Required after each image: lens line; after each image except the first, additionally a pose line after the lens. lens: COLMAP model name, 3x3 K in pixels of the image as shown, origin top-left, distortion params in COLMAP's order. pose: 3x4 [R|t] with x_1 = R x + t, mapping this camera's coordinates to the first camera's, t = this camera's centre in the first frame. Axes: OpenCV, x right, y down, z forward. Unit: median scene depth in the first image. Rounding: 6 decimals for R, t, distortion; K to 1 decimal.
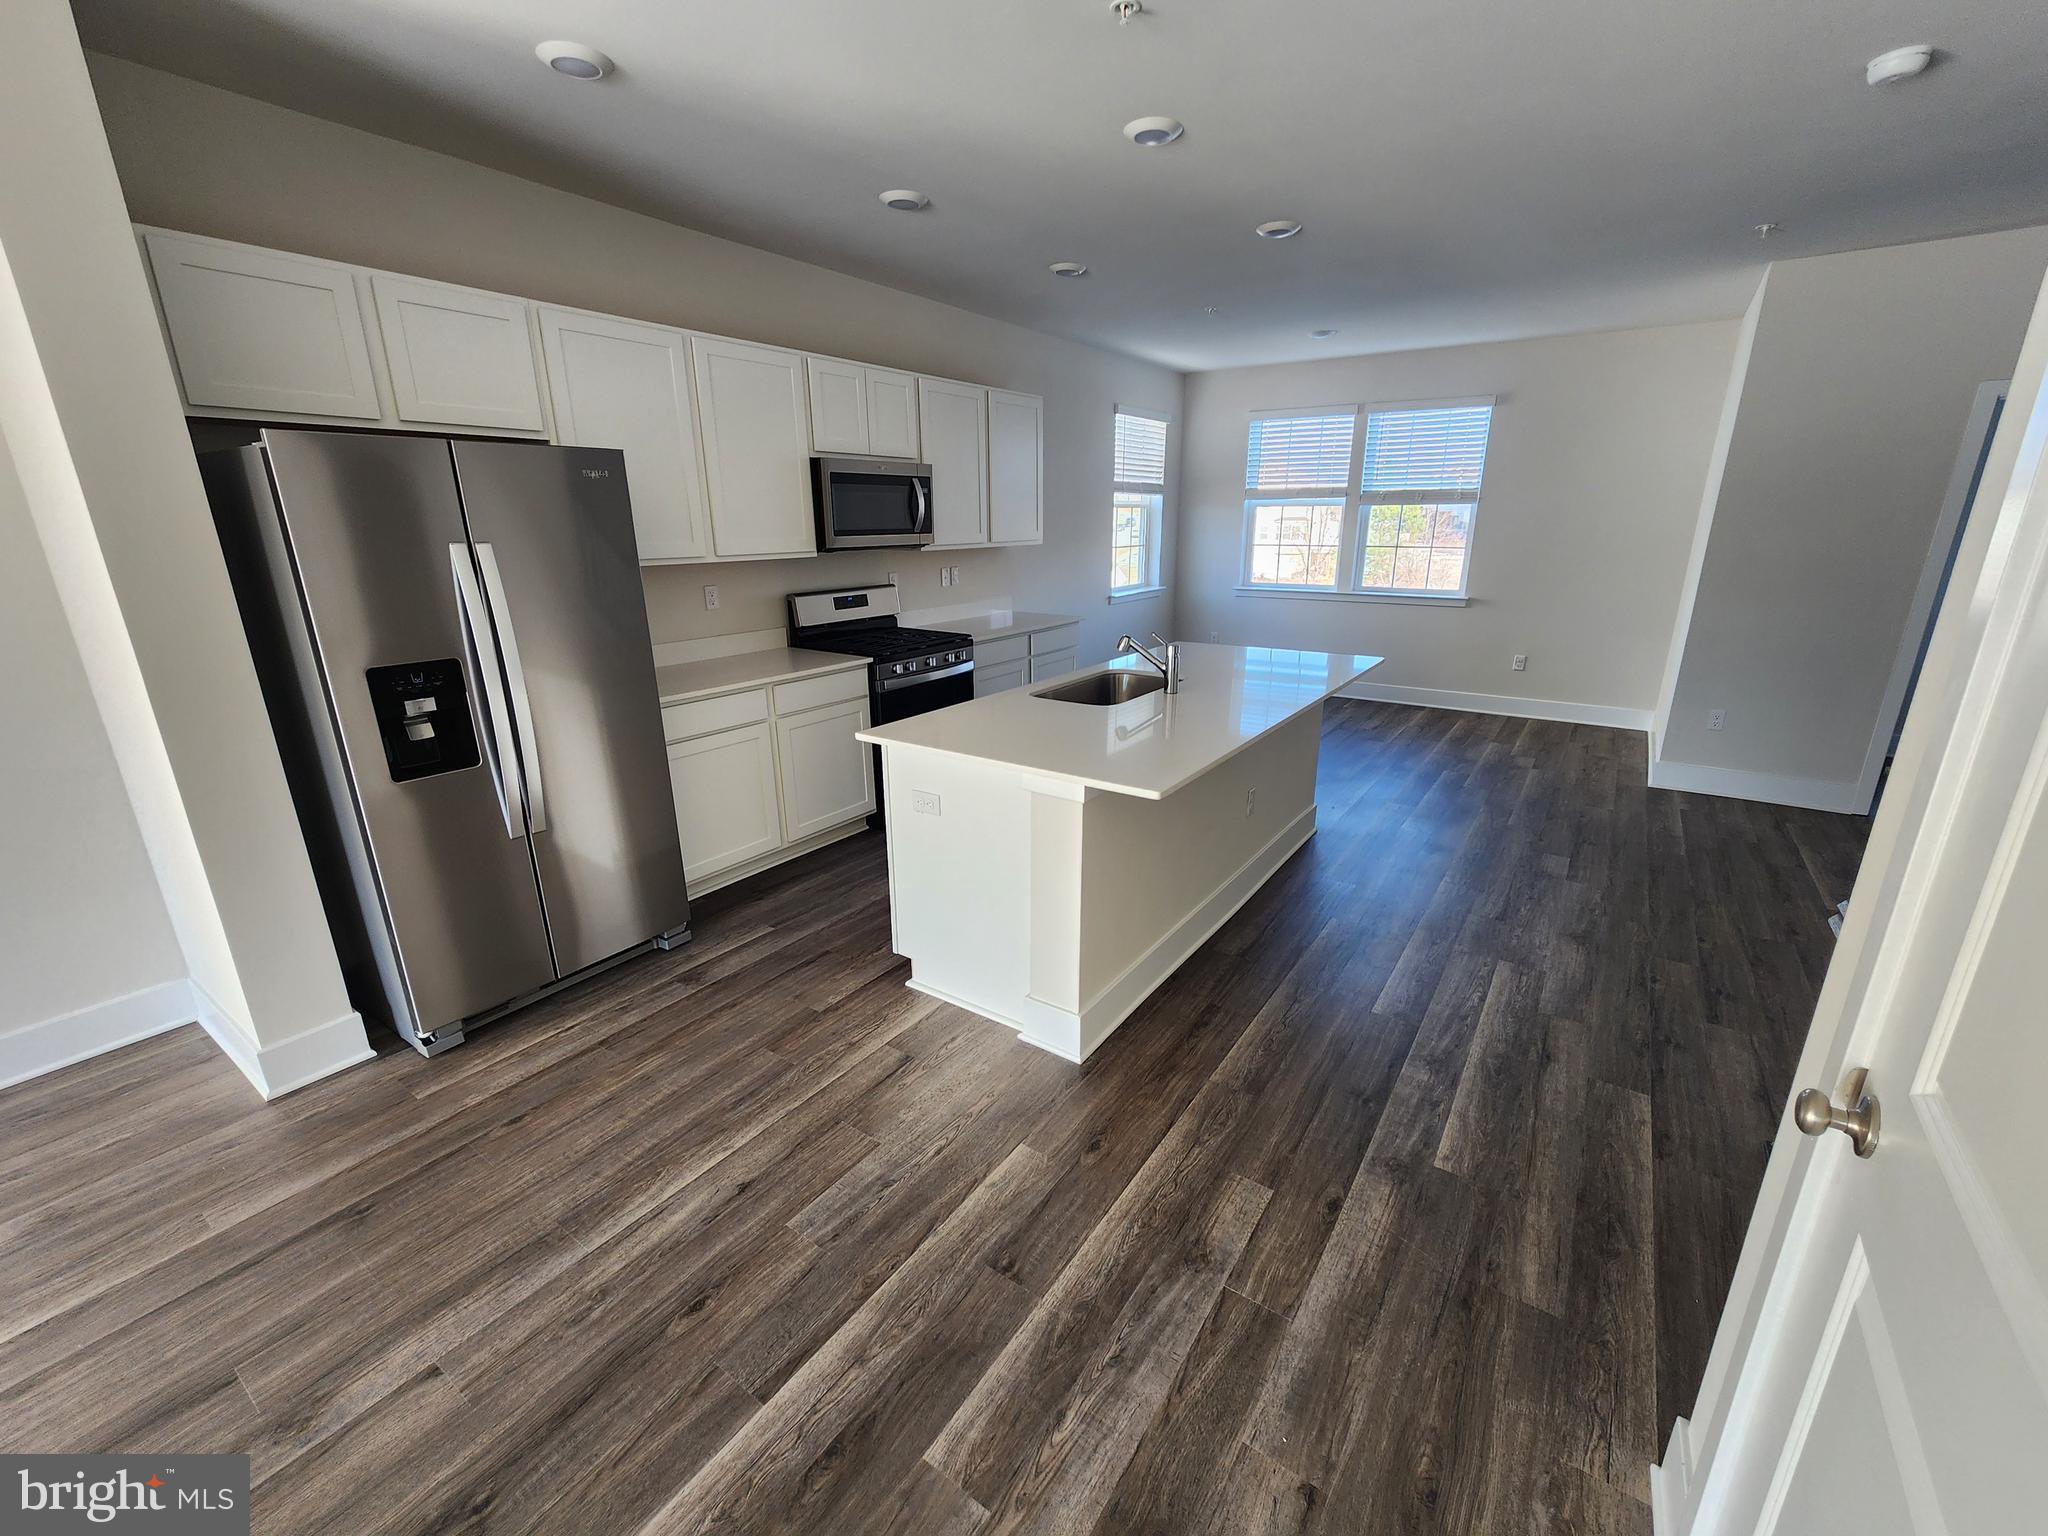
lens RADIAL K [[843.4, 0, 1015.2], [0, 843.4, 778.5], [0, 0, 1]] dist [0.000332, 0.000426]
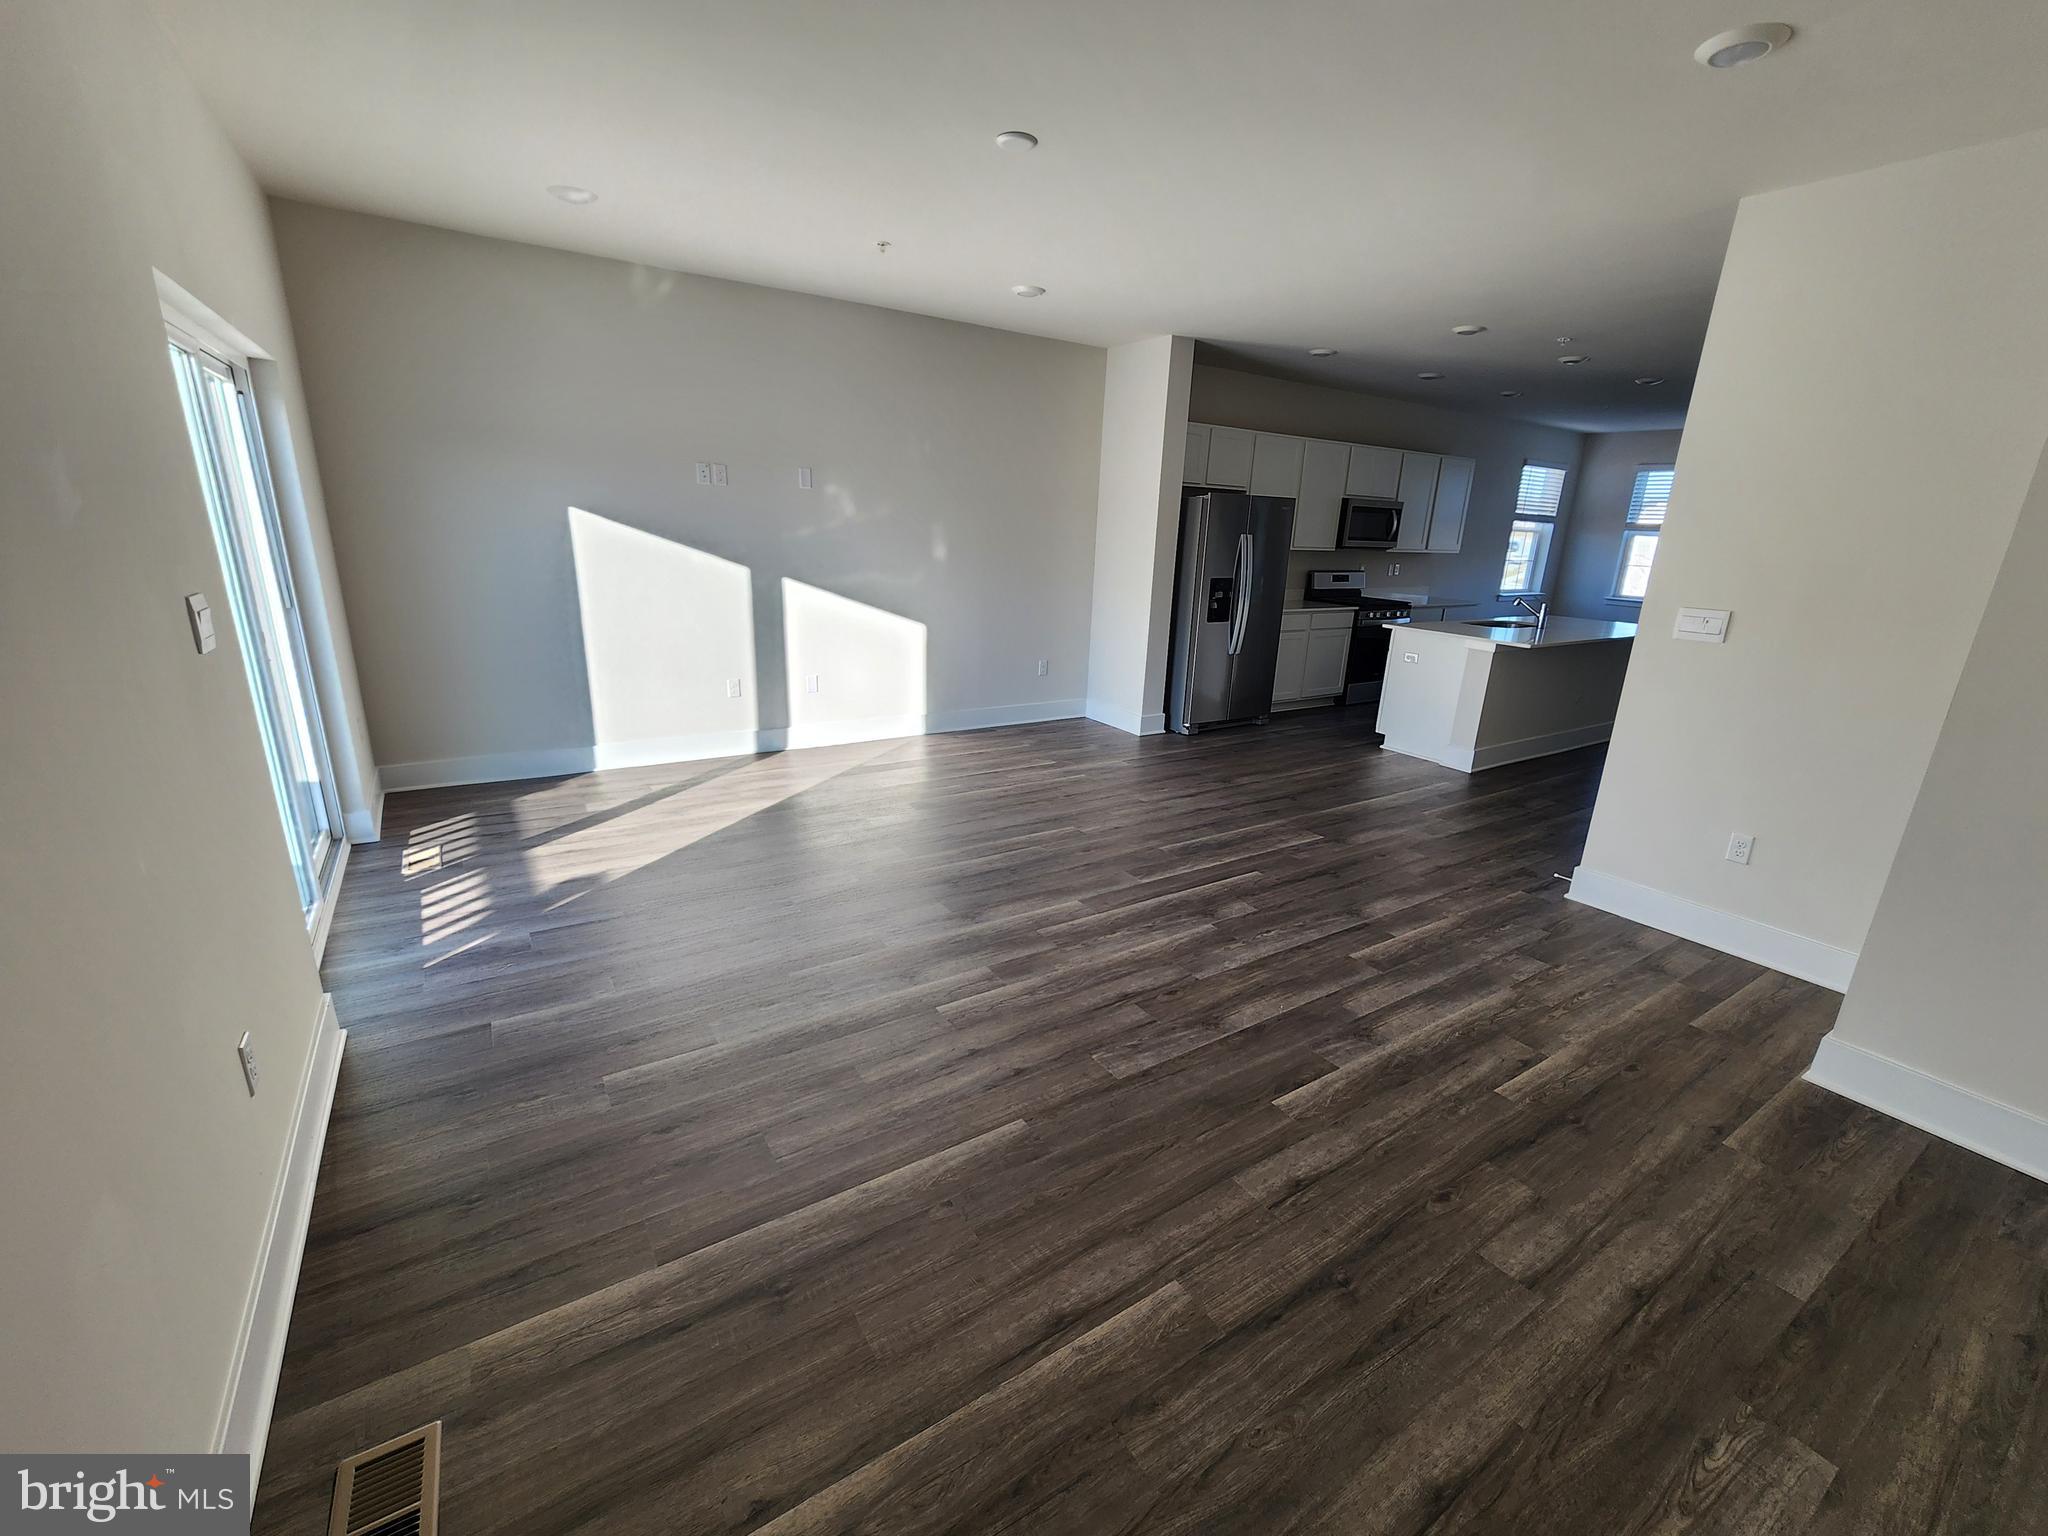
lens RADIAL K [[843.4, 0, 1032.9], [0, 843.4, 782.6], [0, 0, 1]] dist [0.000332, 0.000426]
pose [[0.931002, 0.147112, -0.334055, -0.142725], [-0.149587, 0.988576, 0.018458, 0.274293], [0.332954, 0.032786, 0.942373, -0.853463]]
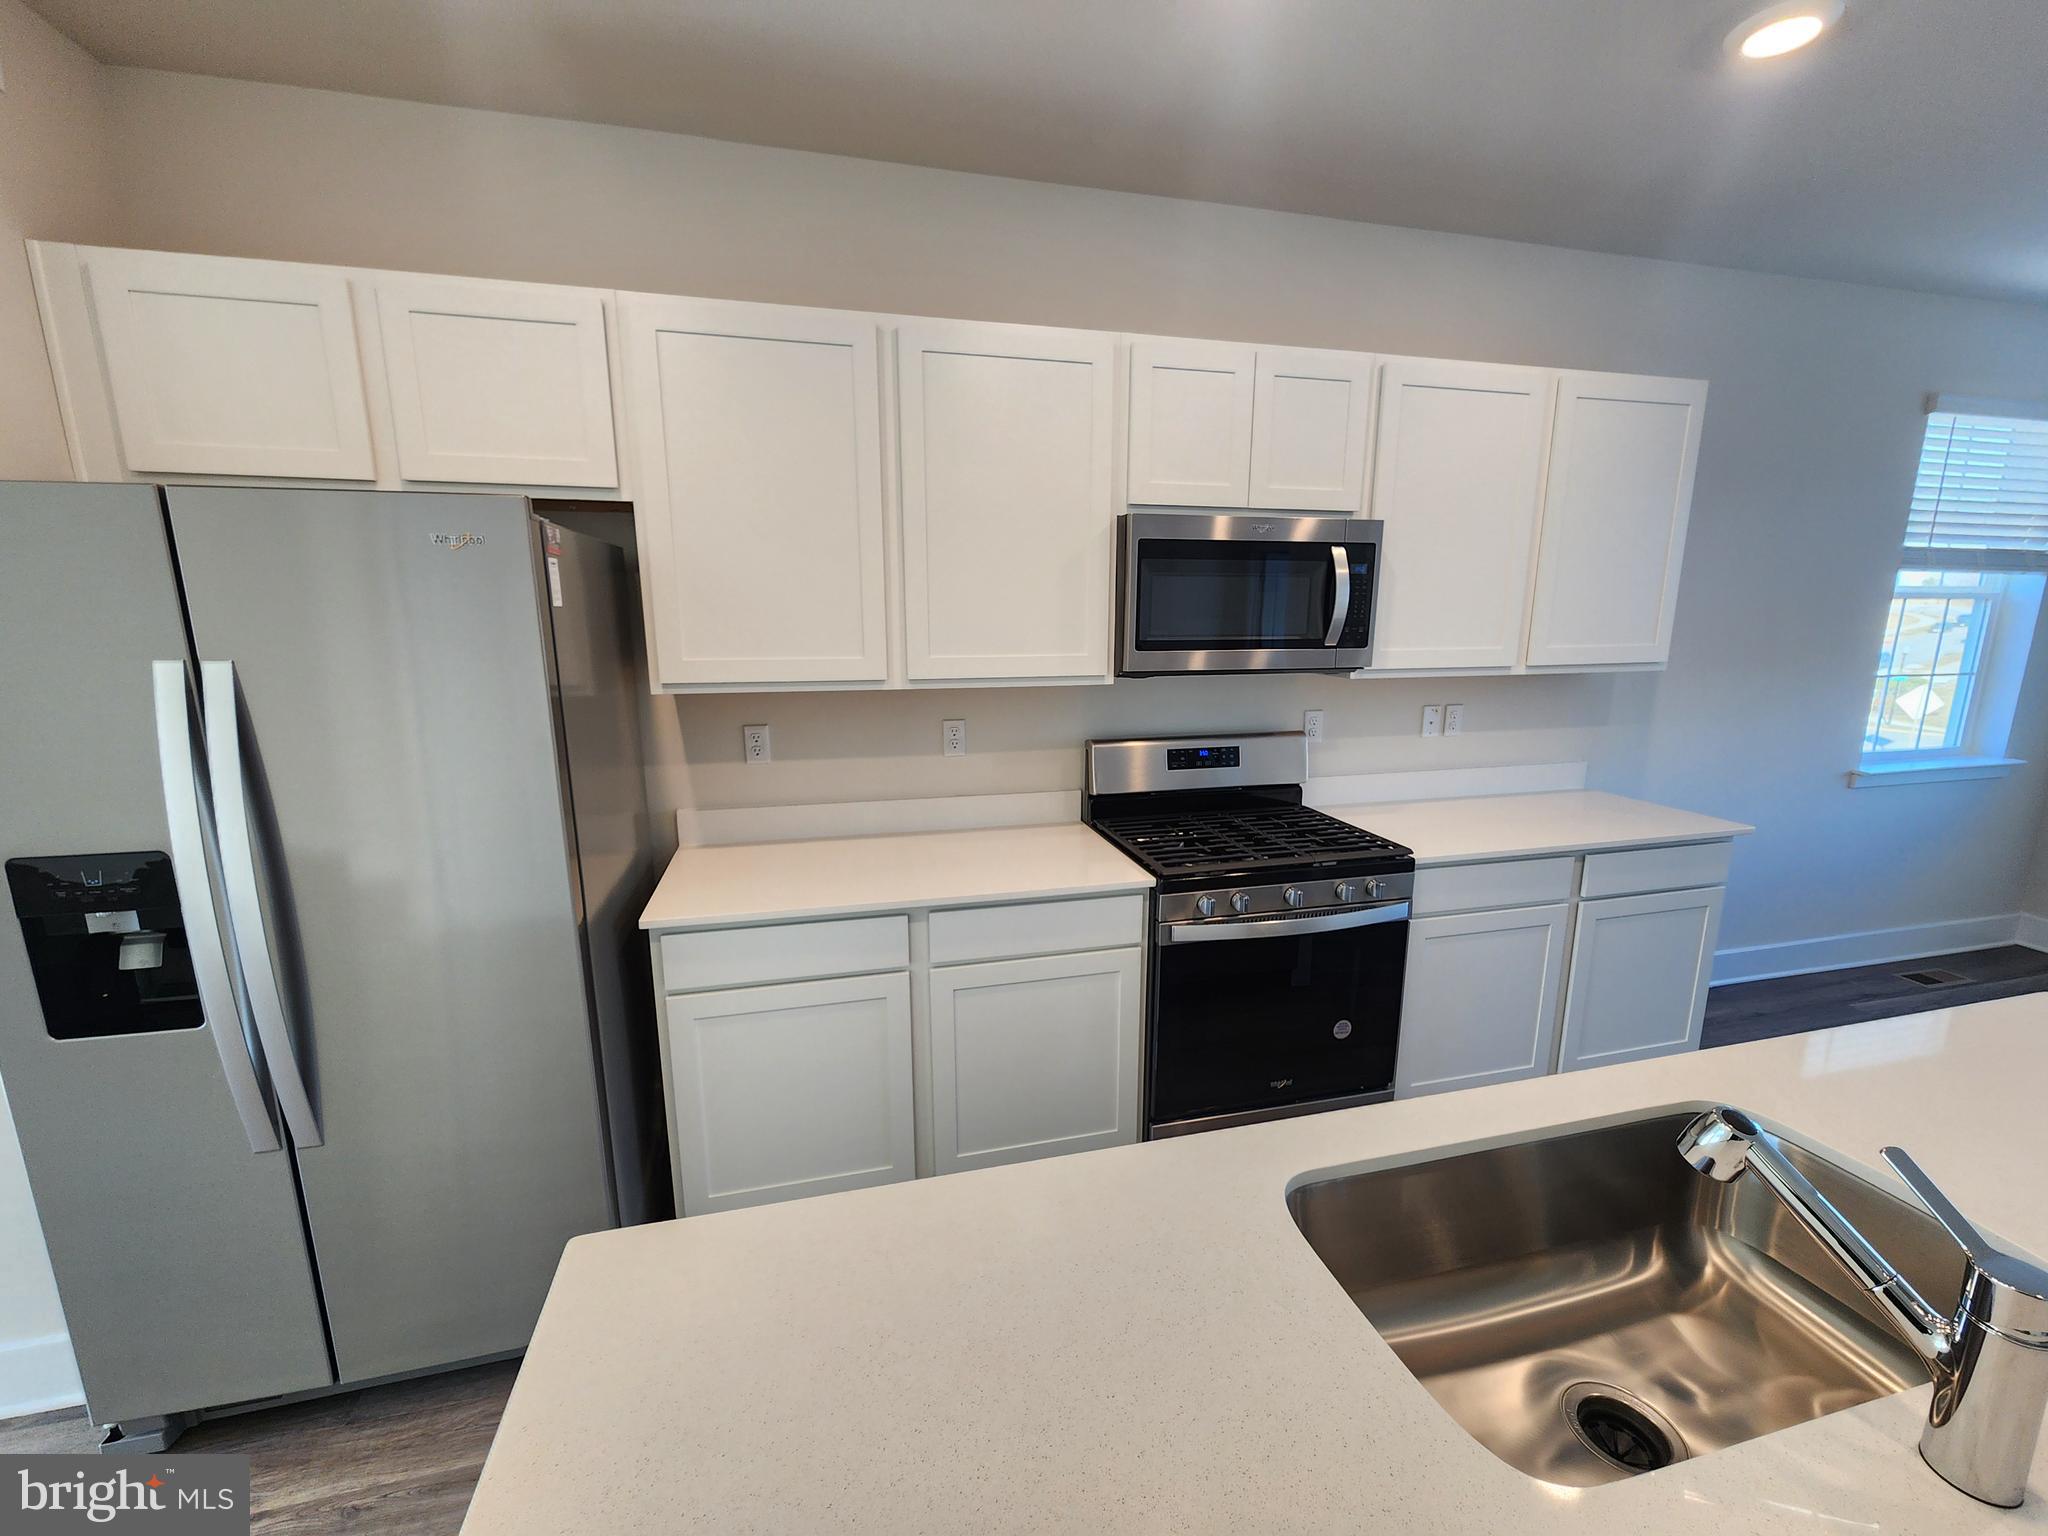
lens RADIAL K [[843.4, 0, 1016.6], [0, 843.4, 787.1], [0, 0, 1]] dist [0.000332, 0.000426]
pose [[0.762824, 0.137013, -0.631924, 0.078791], [-0.195788, 0.980358, -0.023784, -0.150431], [0.616253, 0.141866, 0.774666, 0.470762]]
